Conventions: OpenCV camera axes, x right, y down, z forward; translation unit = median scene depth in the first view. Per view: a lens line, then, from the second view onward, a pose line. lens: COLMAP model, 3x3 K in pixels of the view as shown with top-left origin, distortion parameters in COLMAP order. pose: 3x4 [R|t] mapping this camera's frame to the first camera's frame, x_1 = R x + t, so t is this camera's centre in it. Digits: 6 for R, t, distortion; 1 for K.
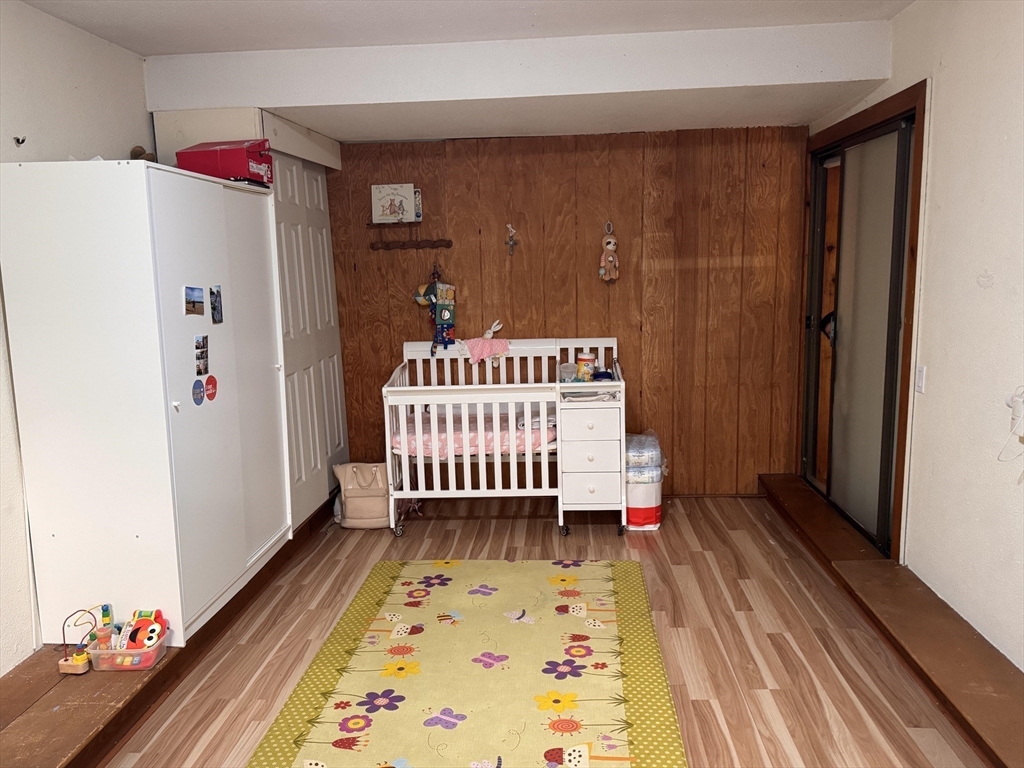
lens RADIAL K [[797.8, 0, 512.0], [0, 797.8, 384.0], [0, 0, 1]] dist [0.007133, 0.003289]
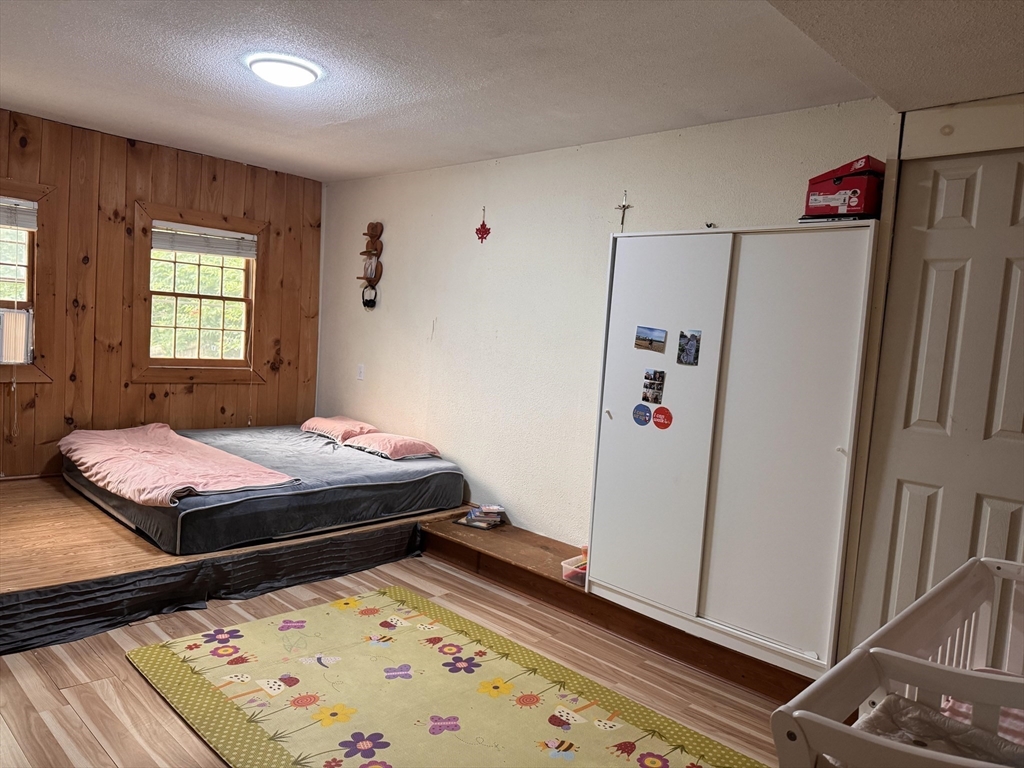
lens RADIAL K [[720.3, 0, 512.0], [0, 720.3, 384.0], [0, 0, 1]] dist [0.004322, -0.003005]
pose [[-0.641832, 0.041472, -0.765723, 0.548466], [-0.169526, 0.966157, 0.194425, -0.208962], [0.747872, 0.254598, -0.613080, 1.494815]]
